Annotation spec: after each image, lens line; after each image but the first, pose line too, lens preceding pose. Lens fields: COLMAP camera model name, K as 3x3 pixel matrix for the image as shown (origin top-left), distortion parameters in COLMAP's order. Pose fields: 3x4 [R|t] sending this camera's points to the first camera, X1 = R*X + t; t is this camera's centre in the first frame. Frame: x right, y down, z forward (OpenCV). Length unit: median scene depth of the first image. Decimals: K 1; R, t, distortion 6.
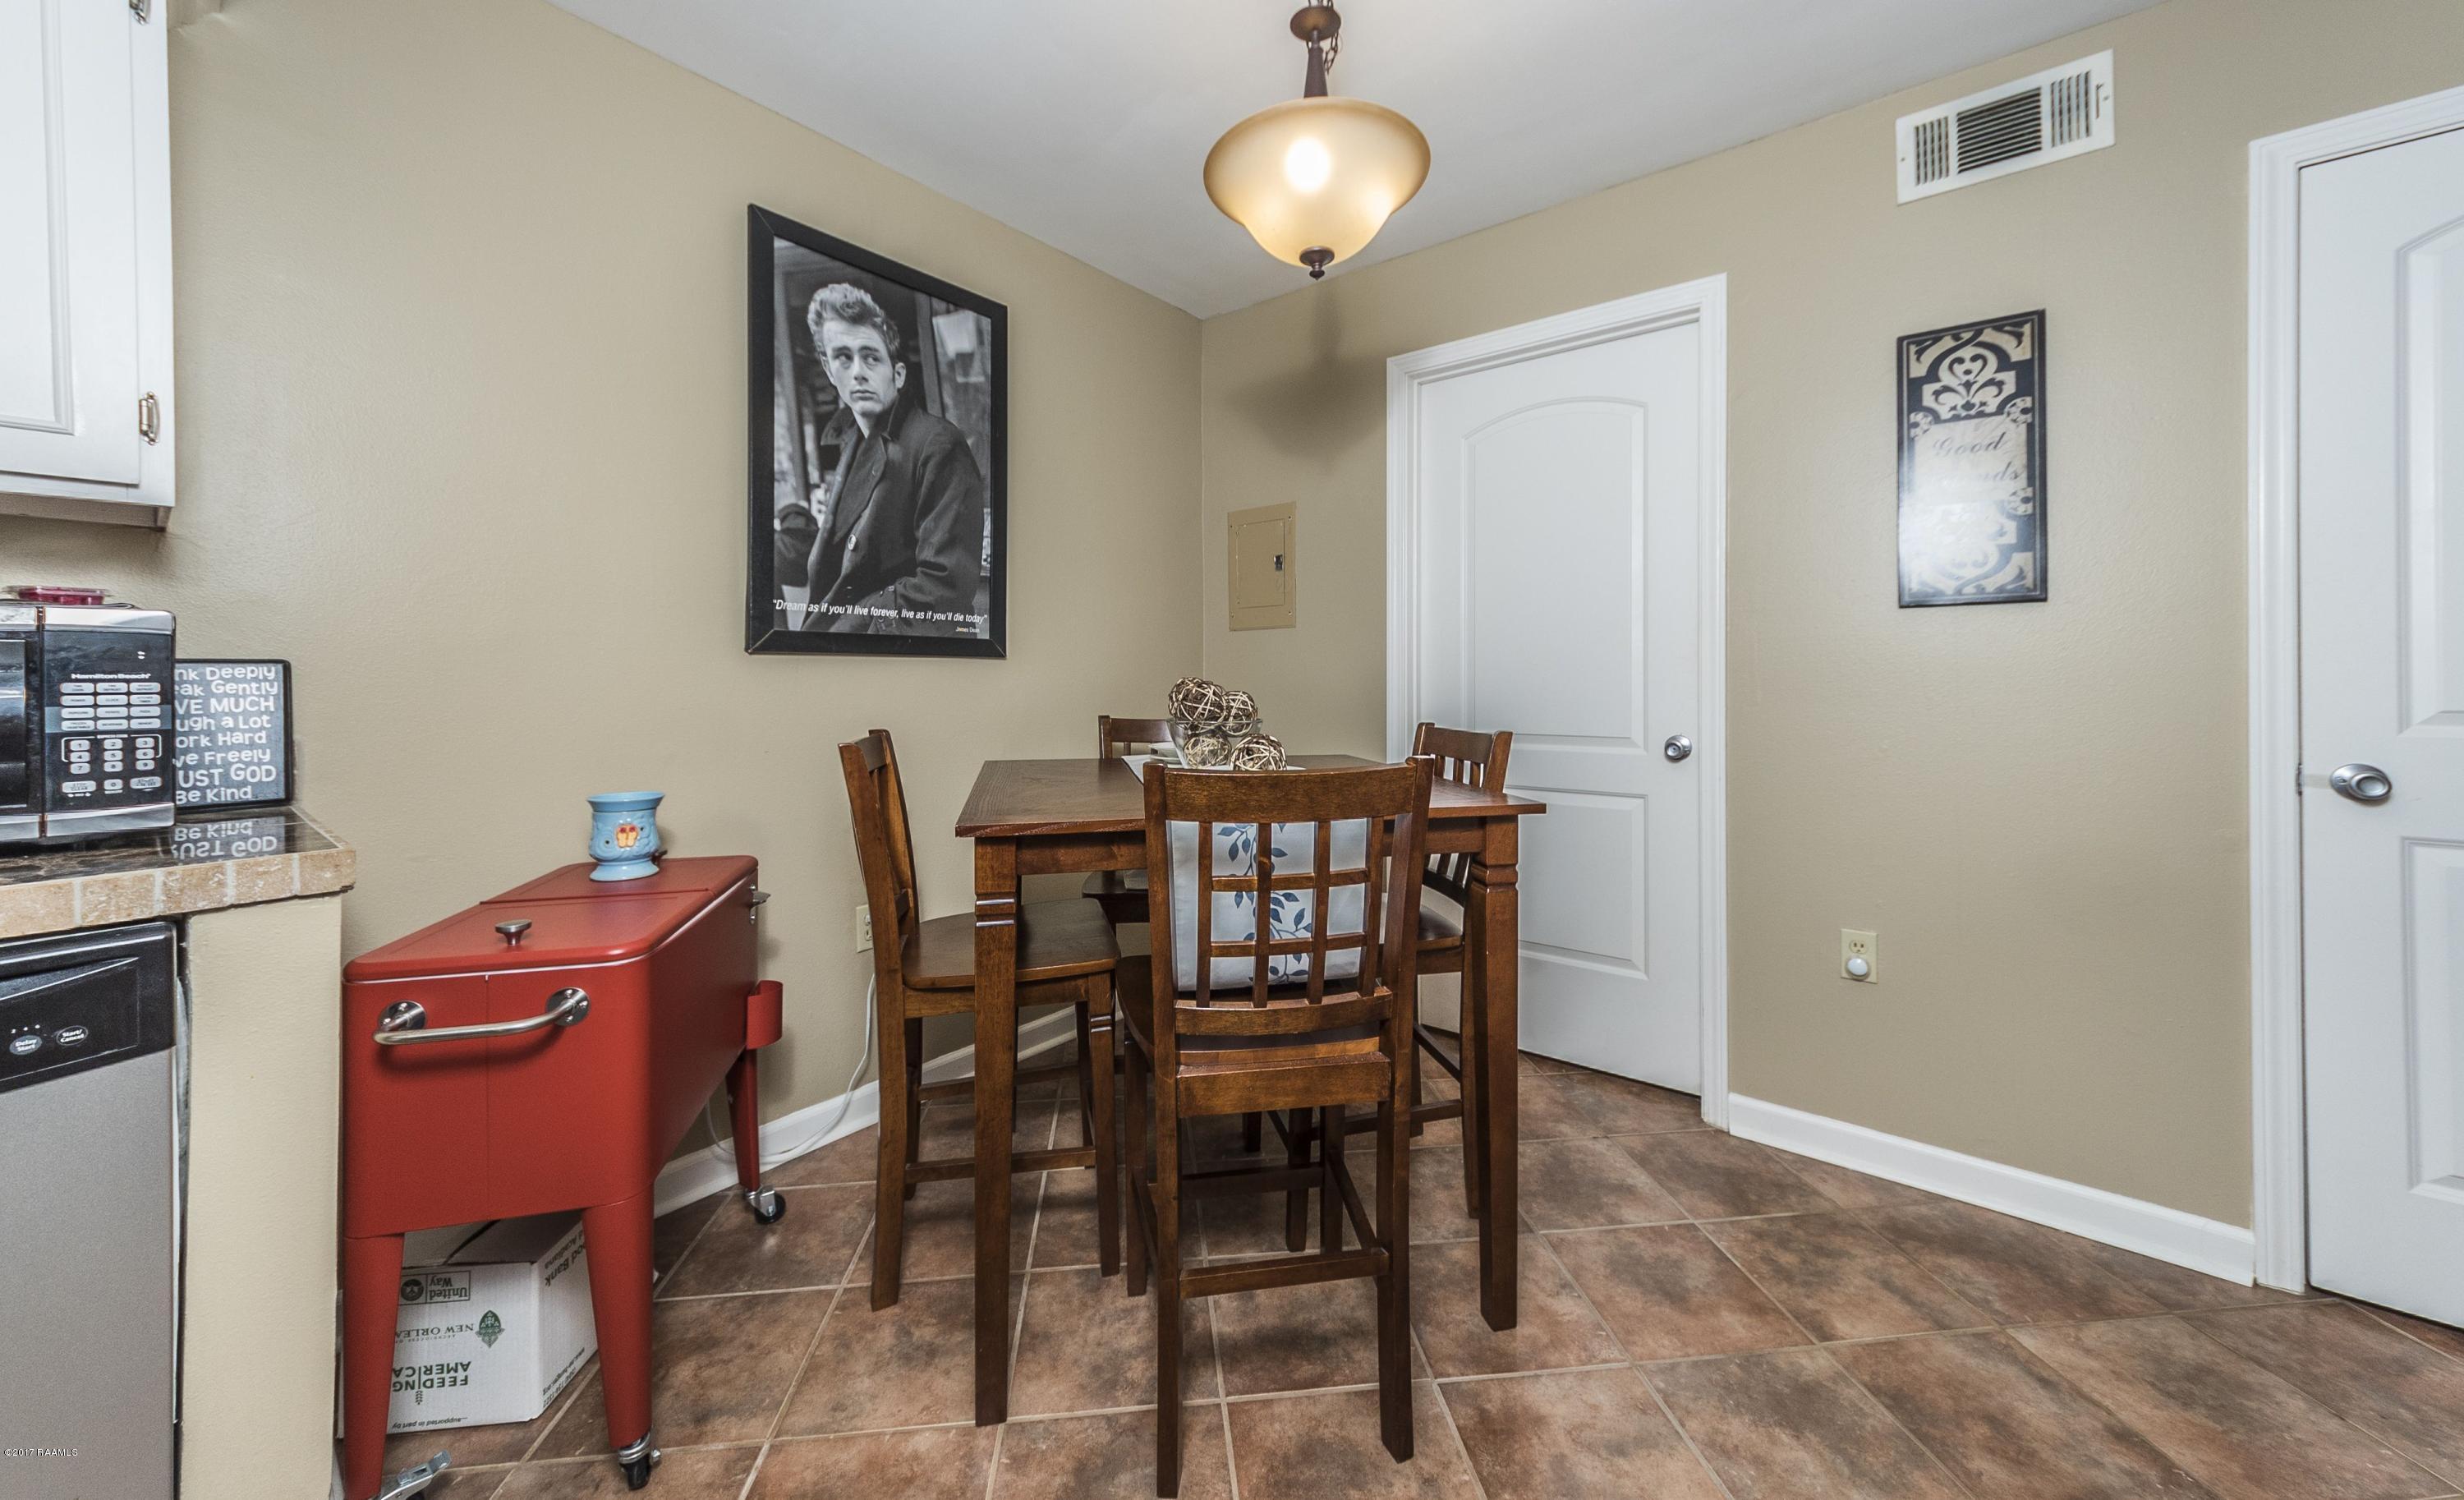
lens RADIAL K [[866.0, 0, 1233.3], [0, 866.0, 677.1], [0, 0, 1]] dist [-0.001225, -0.000140]
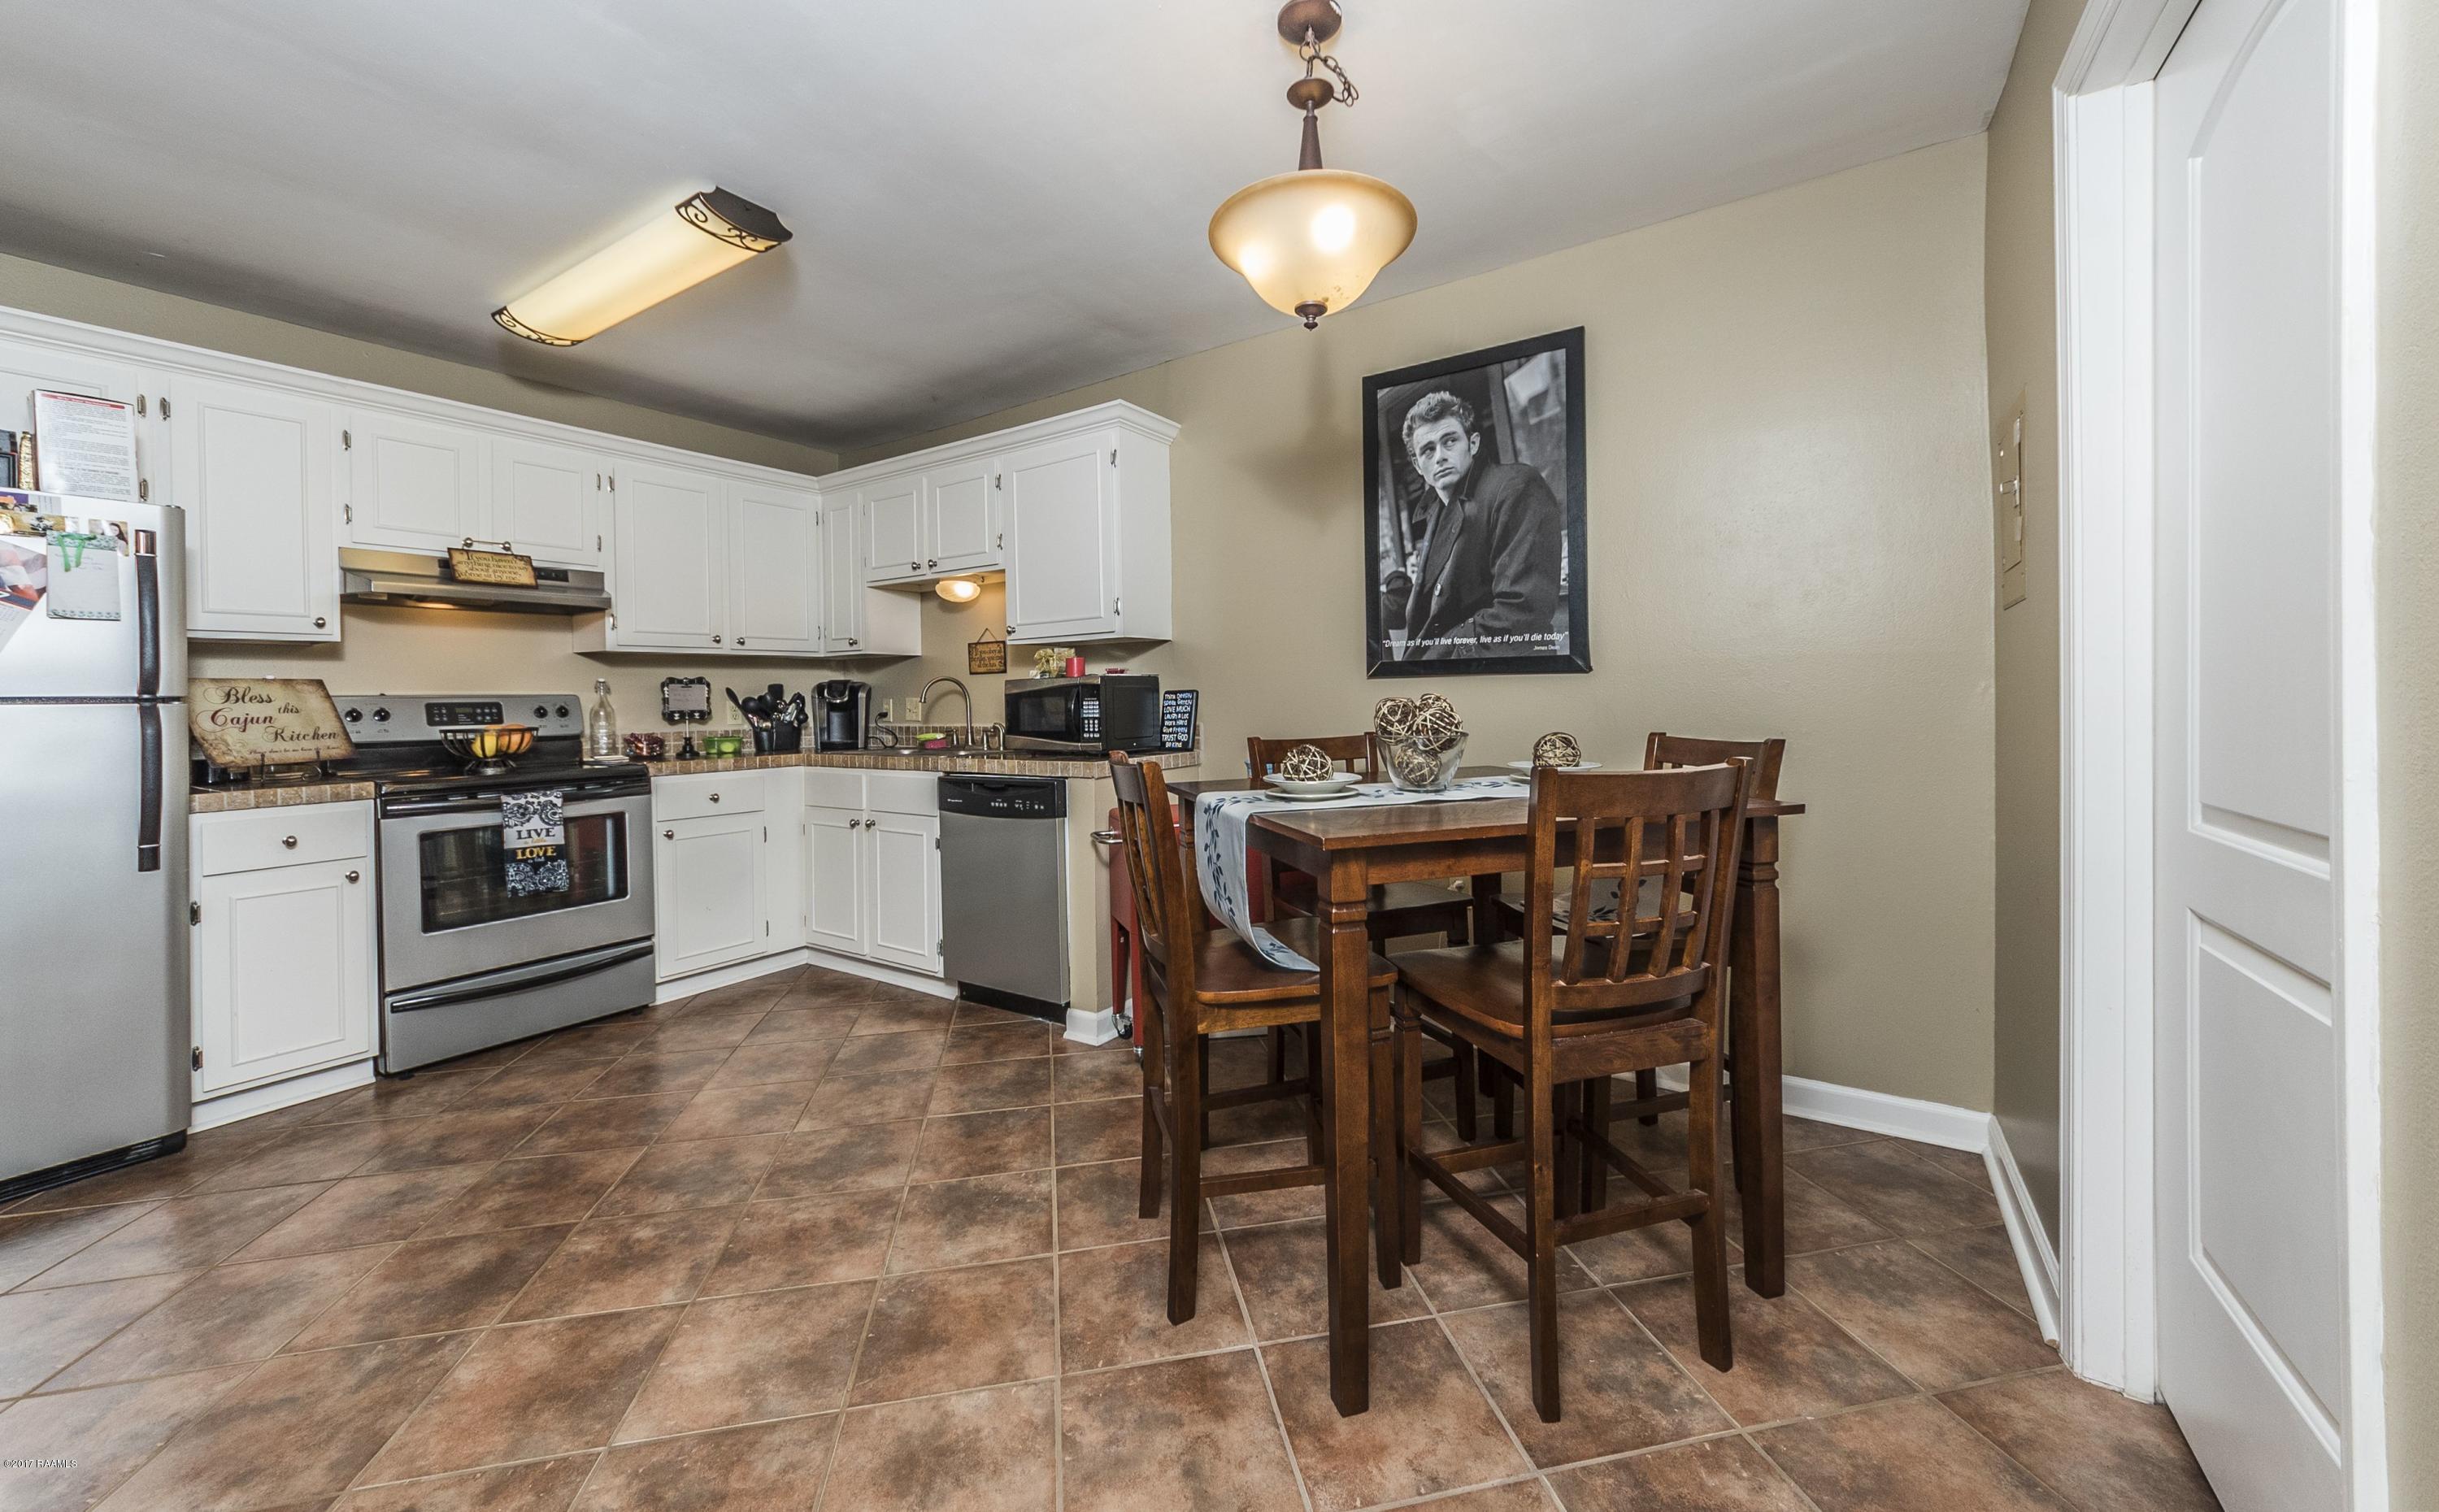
lens RADIAL K [[874.6, 0, 1226.9], [0, 874.6, 700.9], [0, 0, 1]] dist [-0.020351, 0.003404]
pose [[0.088558, 0.003493, -0.996065, 0.859451], [0.018360, 0.999818, 0.005139, -0.000856], [0.995902, -0.018743, 0.088478, 0.578850]]
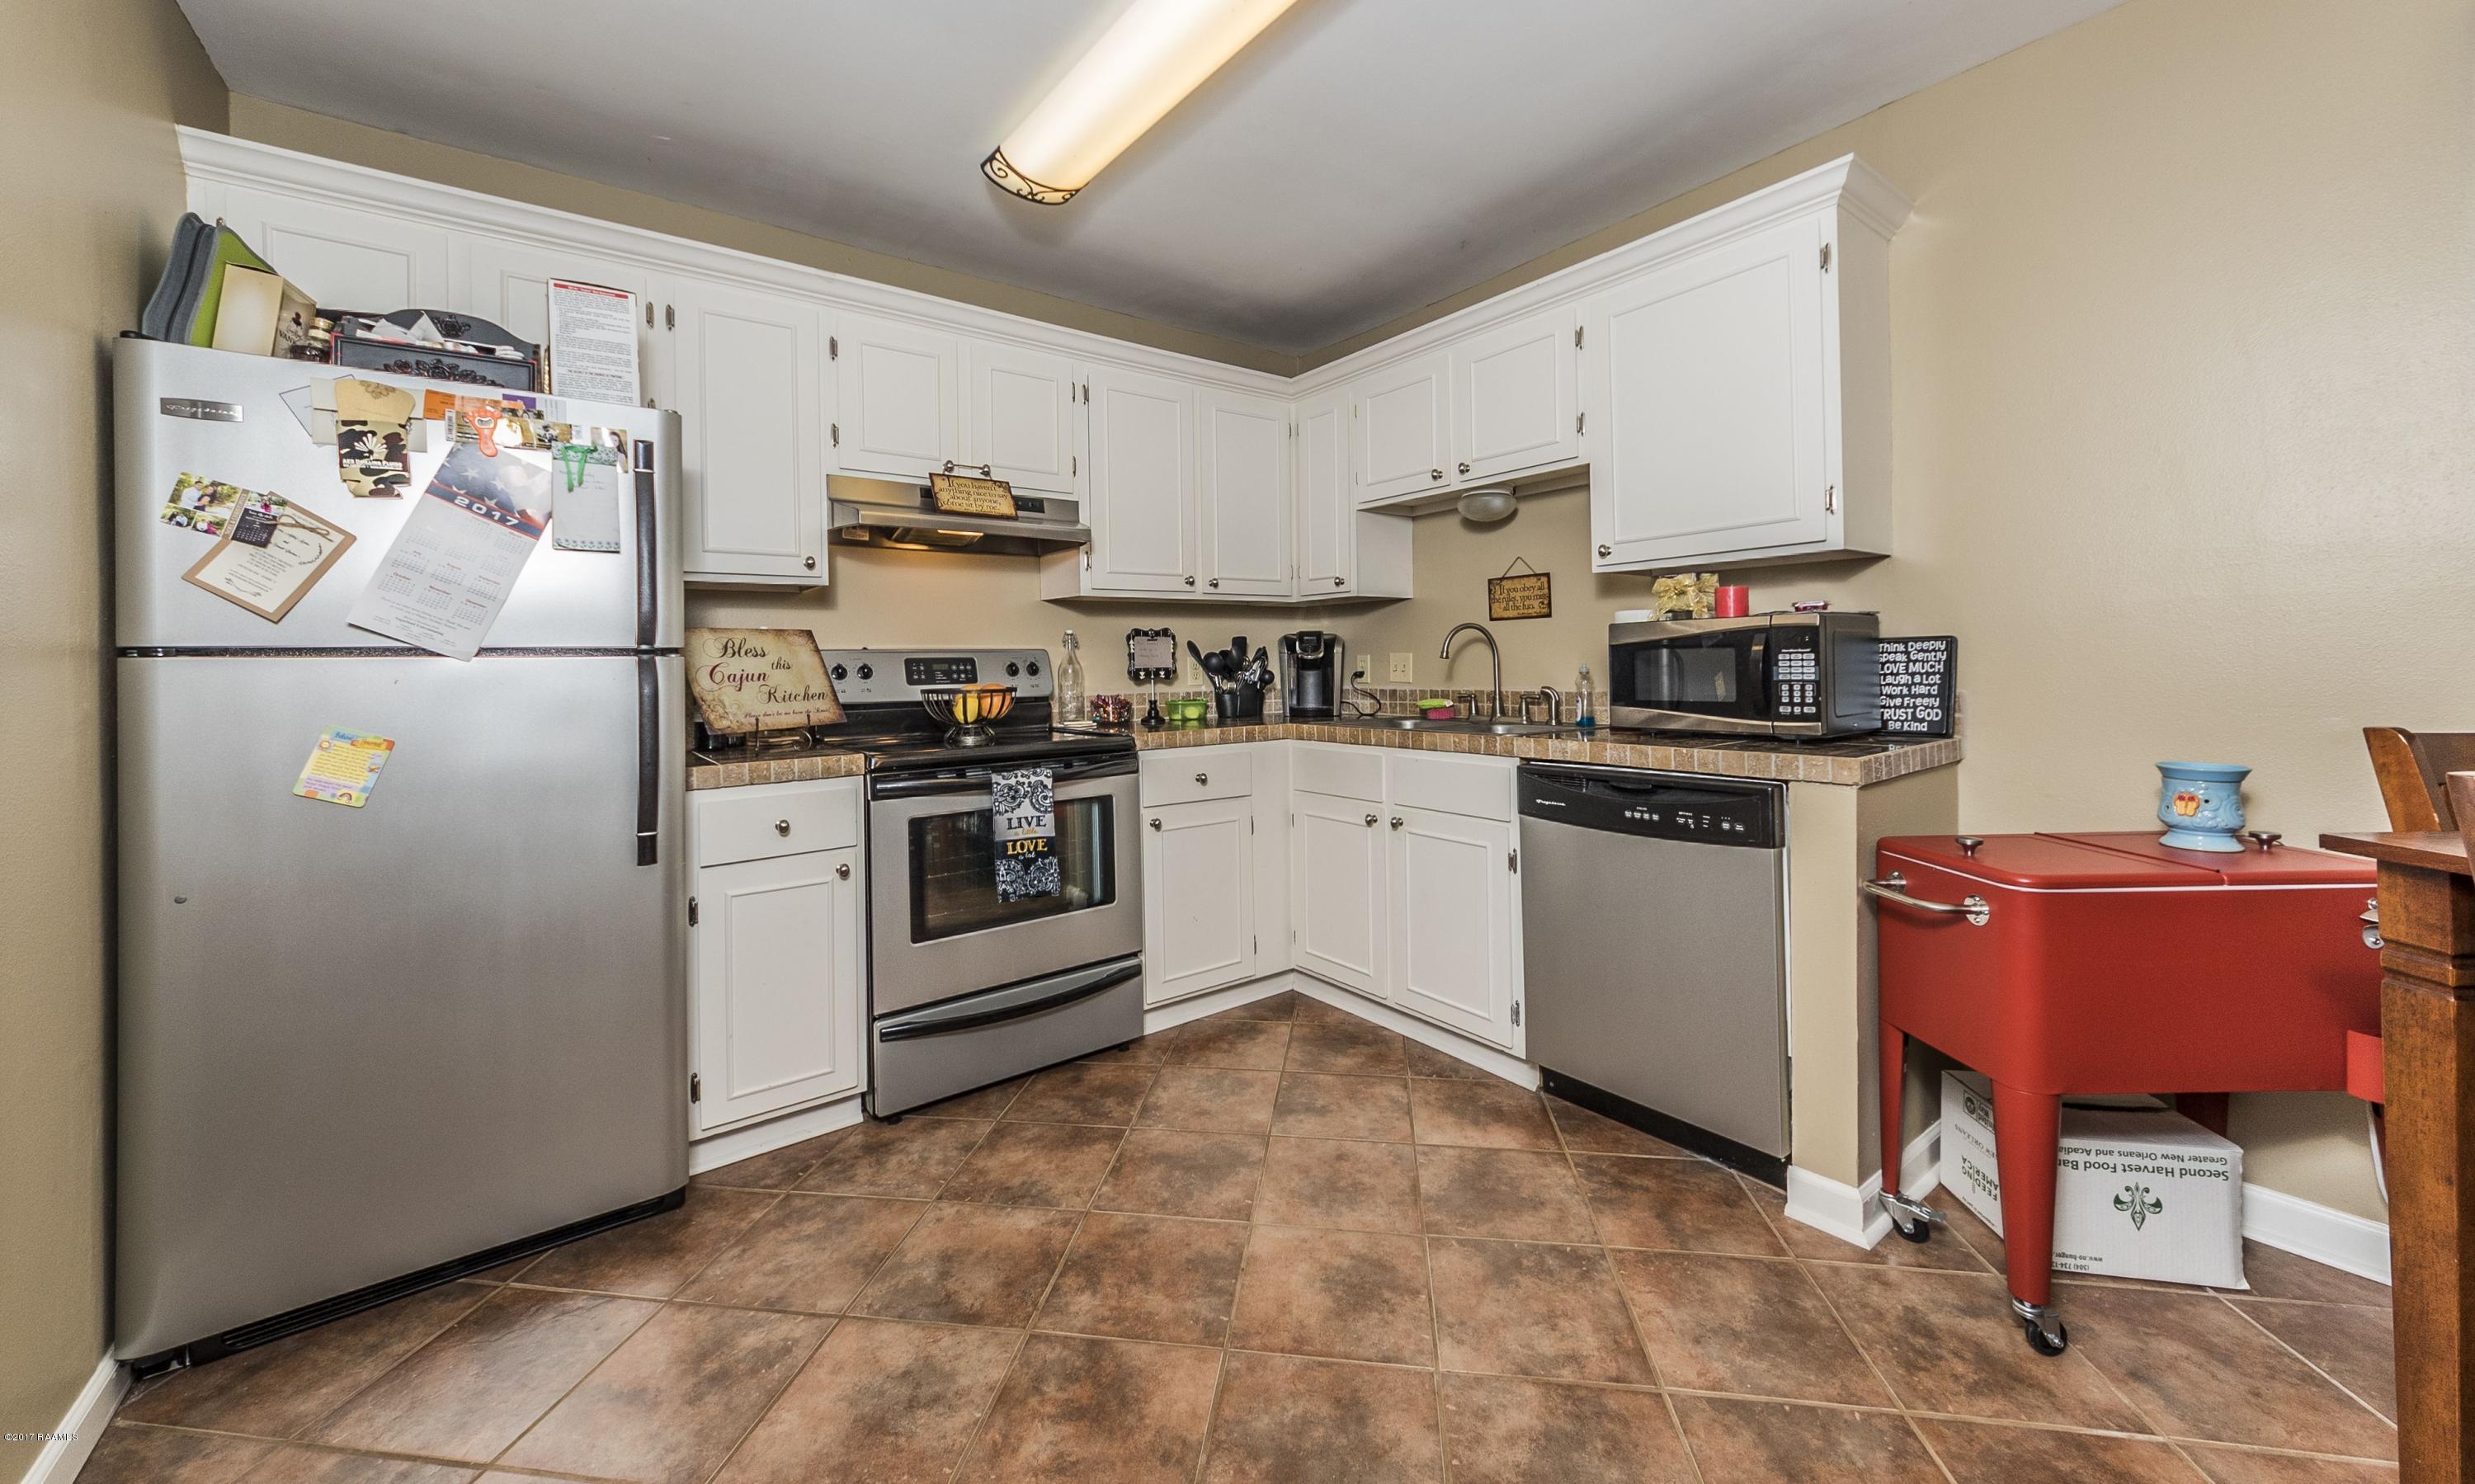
lens RADIAL K [[894.2, 0, 1237.4], [0, 894.2, 659.5], [0, 0, 1]] dist [-0.000402, -0.000136]
pose [[-0.260157, 0.001182, -0.965566, 0.432444], [0.019042, 0.999811, -0.003907, 0.001380], [0.965379, -0.019403, -0.260130, 0.175731]]
